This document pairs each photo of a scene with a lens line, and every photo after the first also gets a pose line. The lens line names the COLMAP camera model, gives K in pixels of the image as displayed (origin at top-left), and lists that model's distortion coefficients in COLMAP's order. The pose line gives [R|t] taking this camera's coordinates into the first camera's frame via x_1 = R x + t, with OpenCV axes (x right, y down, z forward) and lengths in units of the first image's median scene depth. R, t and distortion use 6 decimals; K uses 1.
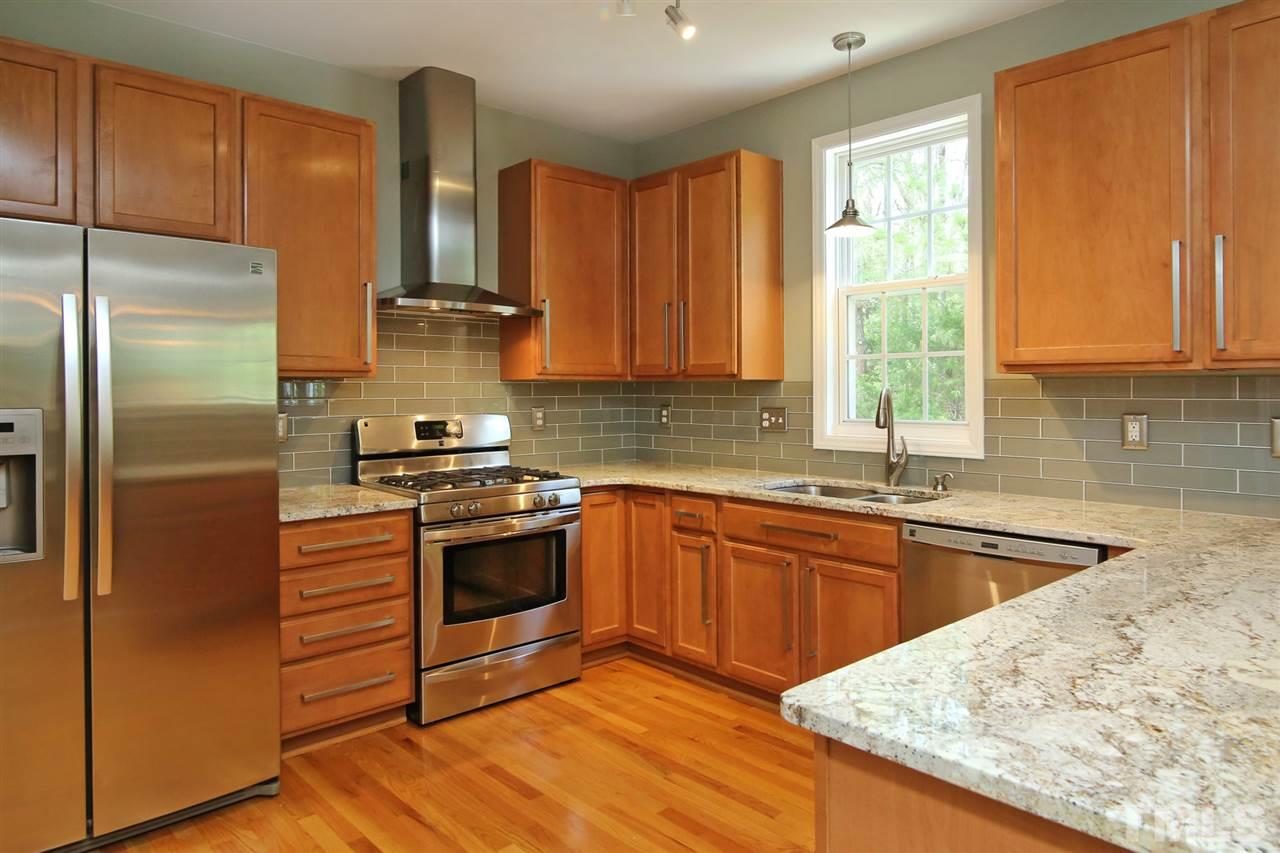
lens RADIAL K [[813.5, 0, 663.7], [0, 813.5, 403.4], [0, 0, 1]] dist [0.005083, 0.001123]
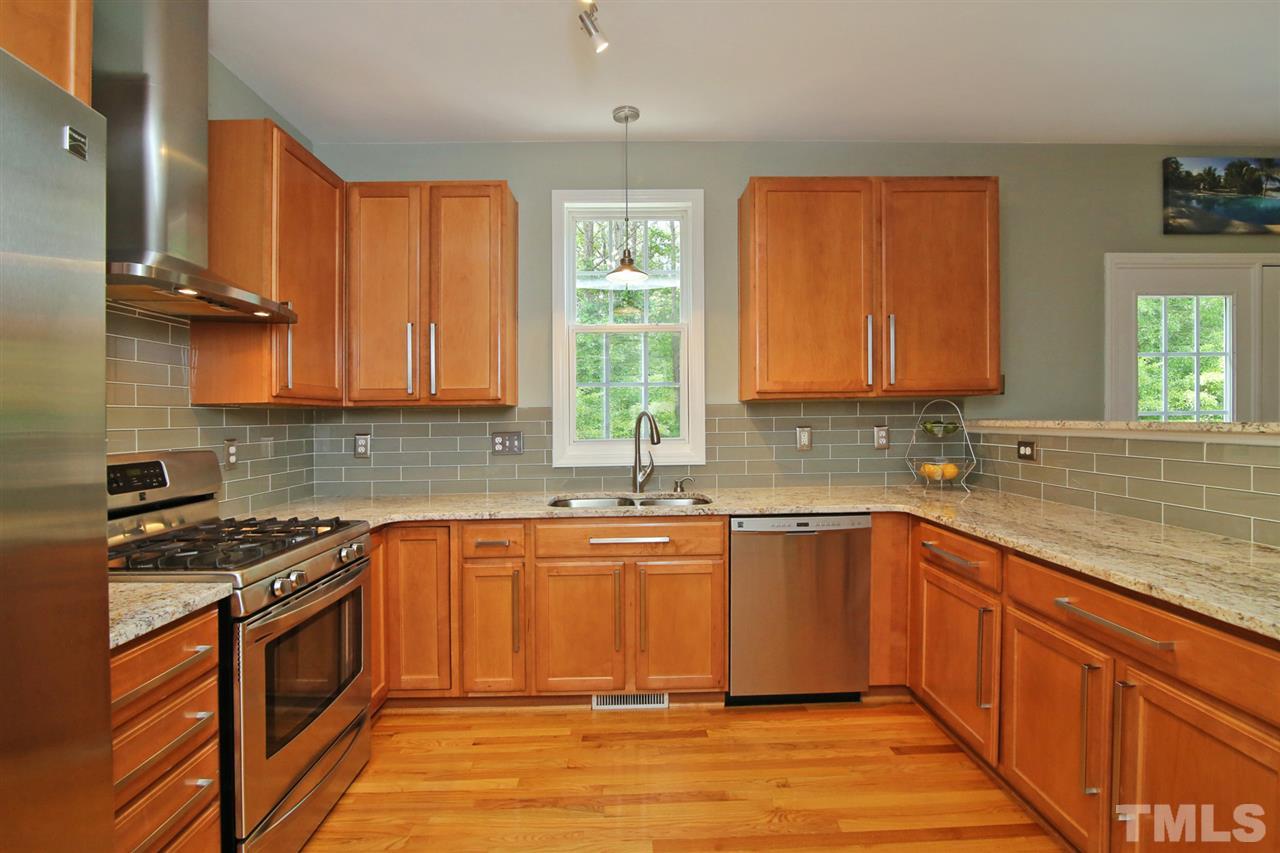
lens RADIAL K [[613.3, 0, 640.0], [0, 613.3, 426.5], [0, 0, 1]] dist [-0.001007, -0.000372]
pose [[0.669287, -0.018992, 0.742761, -0.416046], [0.026589, 0.999645, 0.001602, 0.001688], [-0.742528, 0.018677, 0.669555, 0.400798]]
